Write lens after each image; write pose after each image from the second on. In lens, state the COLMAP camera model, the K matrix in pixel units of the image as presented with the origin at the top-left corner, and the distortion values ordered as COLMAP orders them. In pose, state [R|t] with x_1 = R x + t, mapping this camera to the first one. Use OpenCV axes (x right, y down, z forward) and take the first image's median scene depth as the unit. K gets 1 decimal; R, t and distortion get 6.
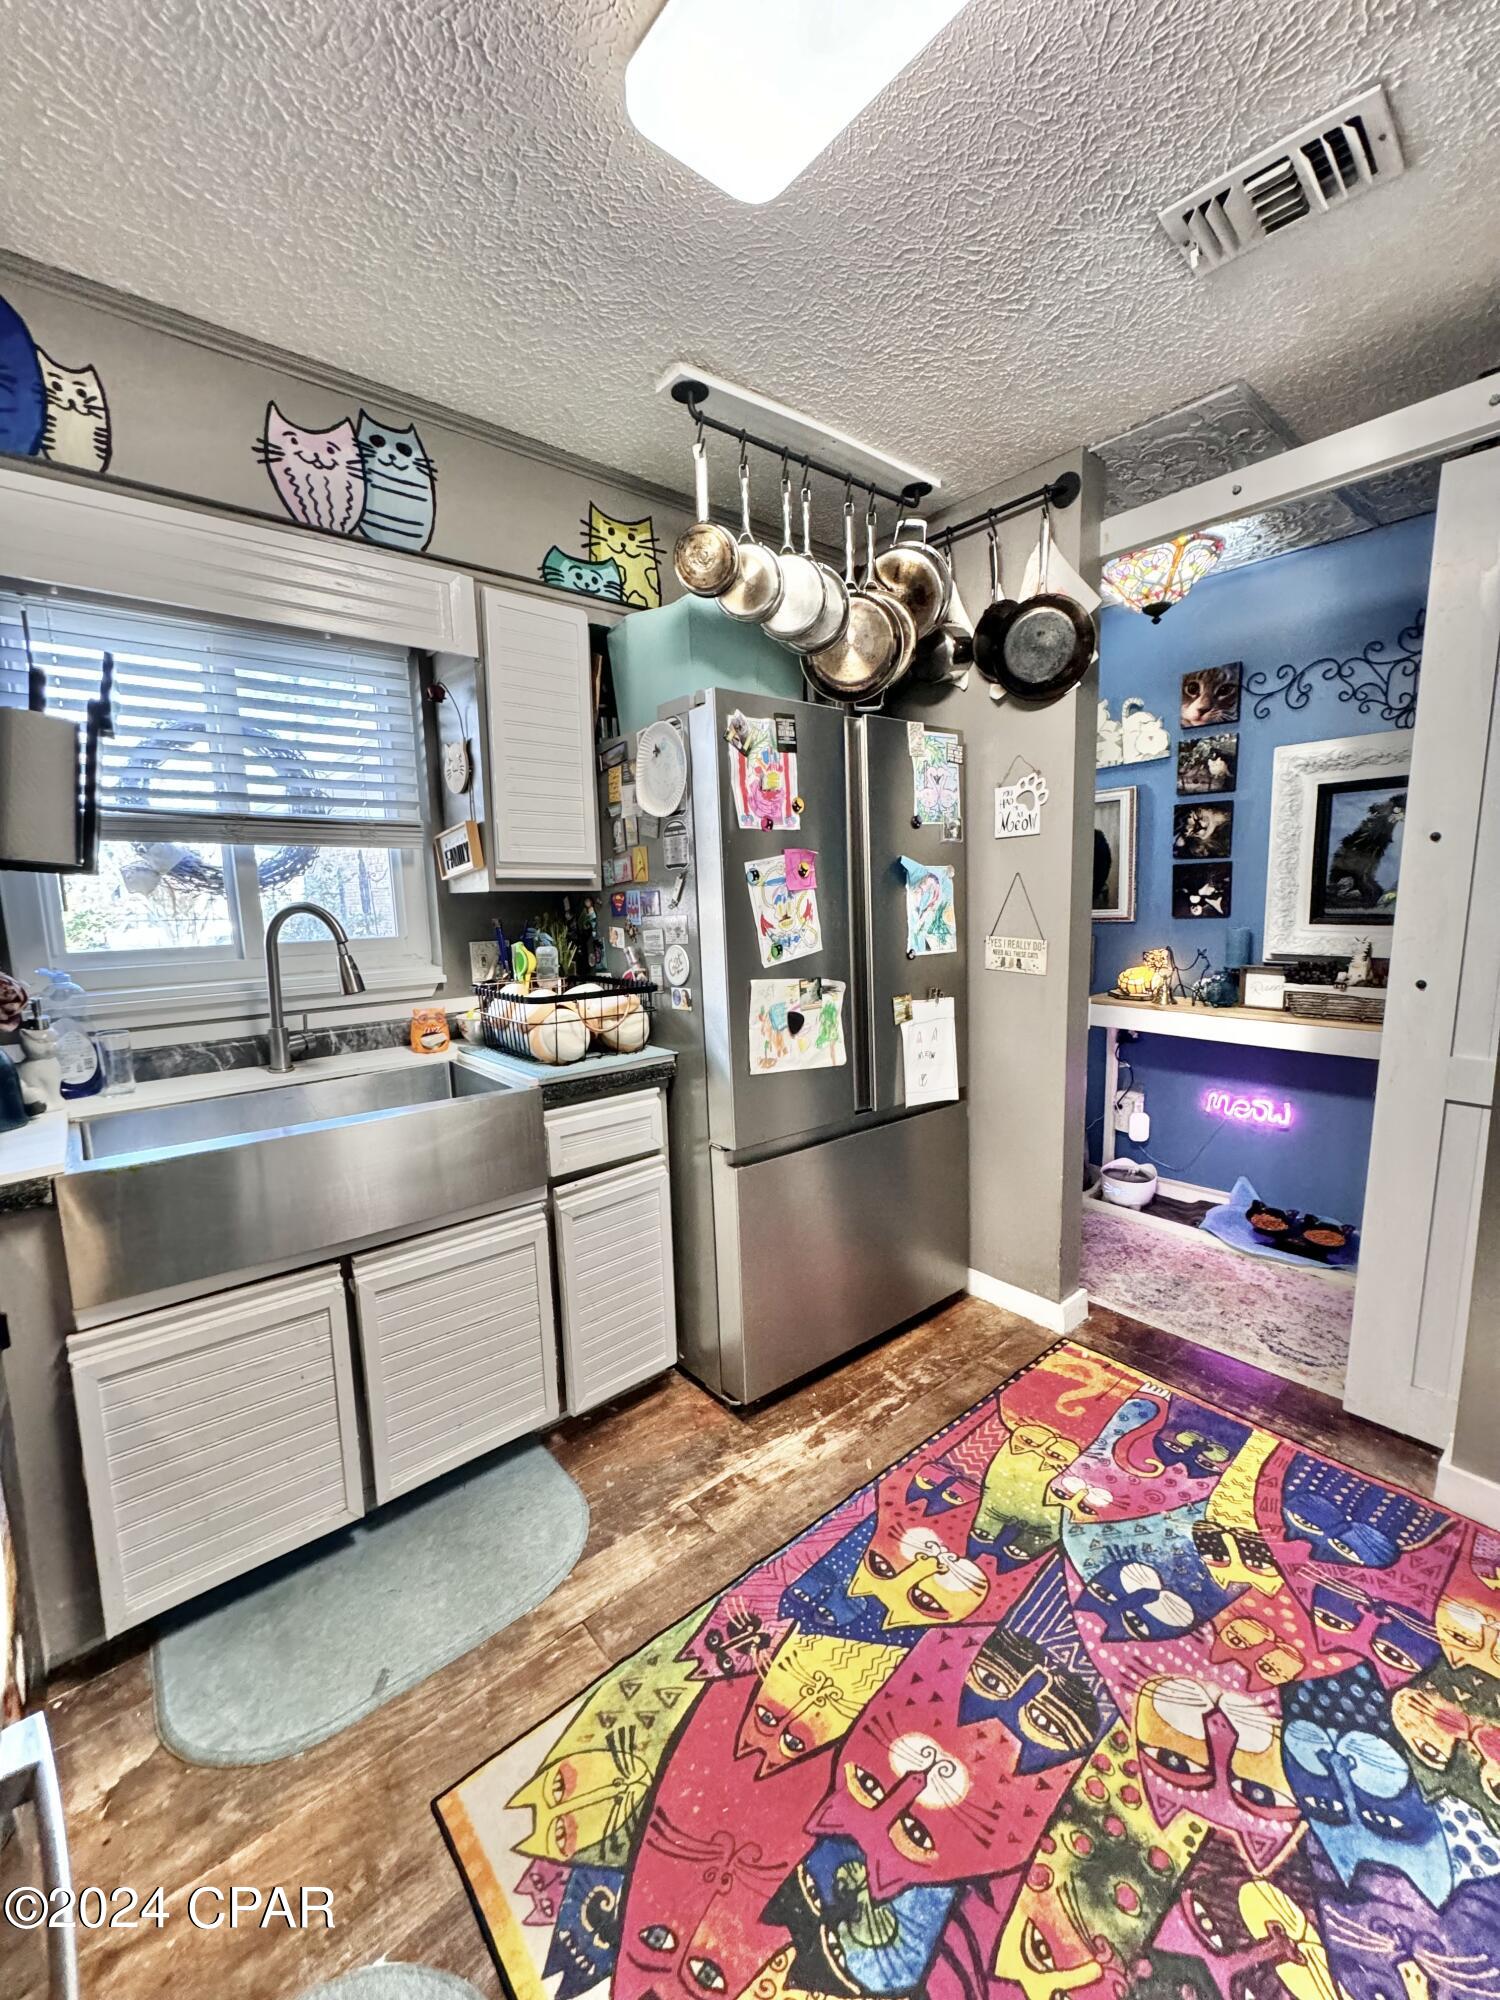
lens RADIAL K [[791.8, 0, 753.5], [0, 791.8, 1000.4], [0, 0, 1]] dist [-0.004361, 0.000572]
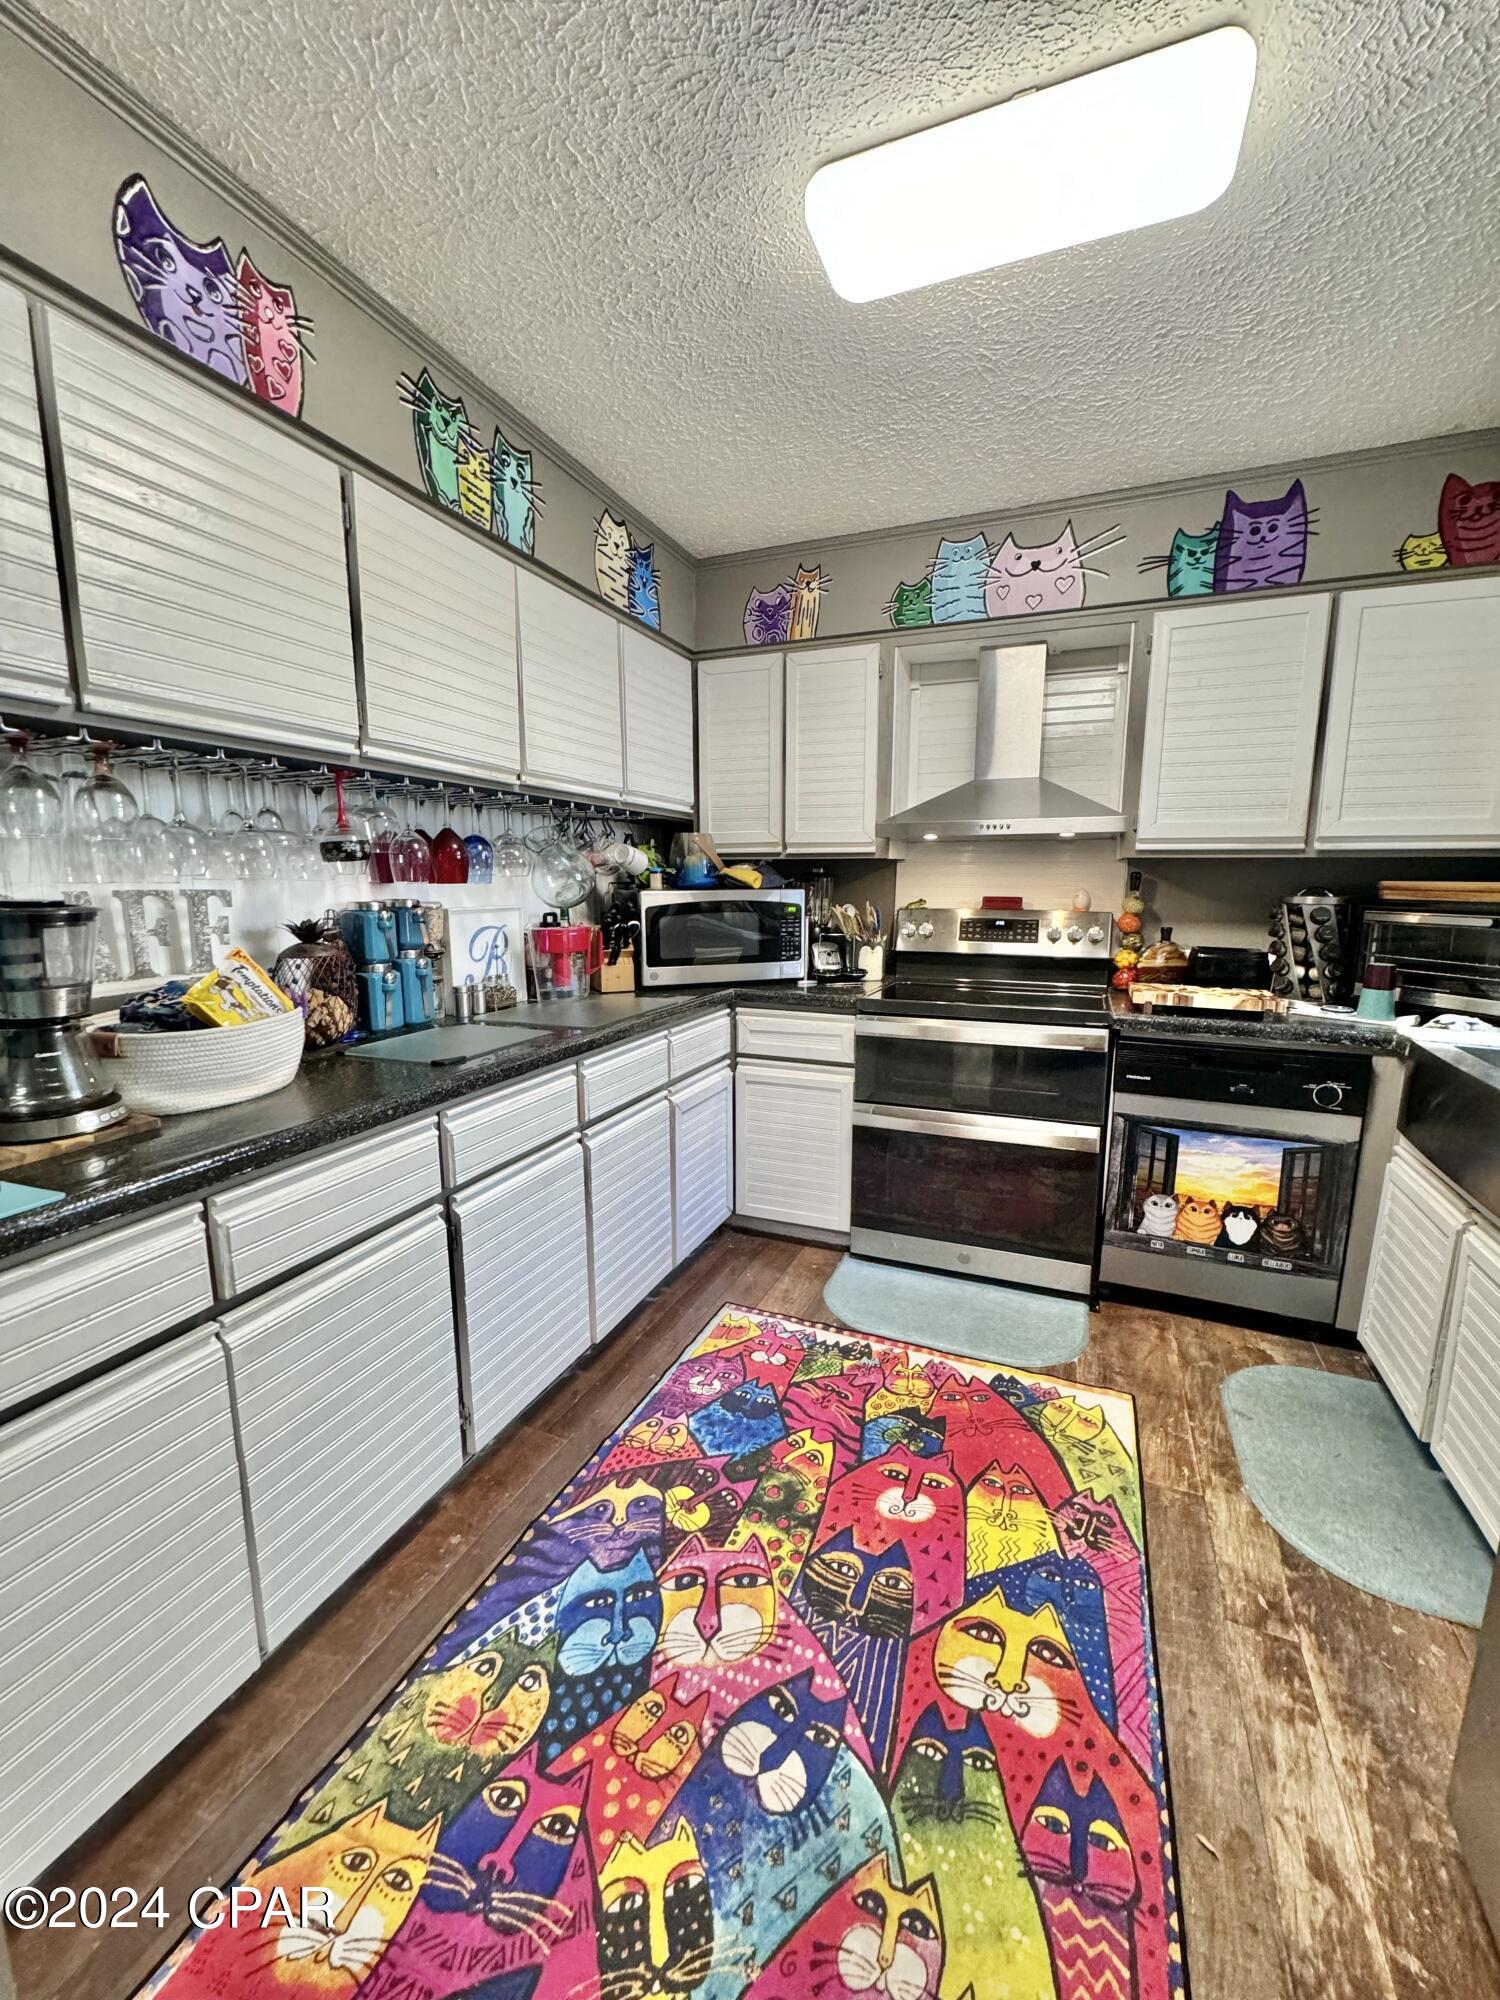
lens RADIAL K [[791.8, 0, 753.5], [0, 791.8, 1000.4], [0, 0, 1]] dist [-0.004361, 0.000572]
pose [[-0.886722, 0.089952, -0.453467, 0.832197], [-0.046083, 0.958804, 0.280305, -0.198272], [0.460000, 0.269450, -0.846048, 1.502751]]
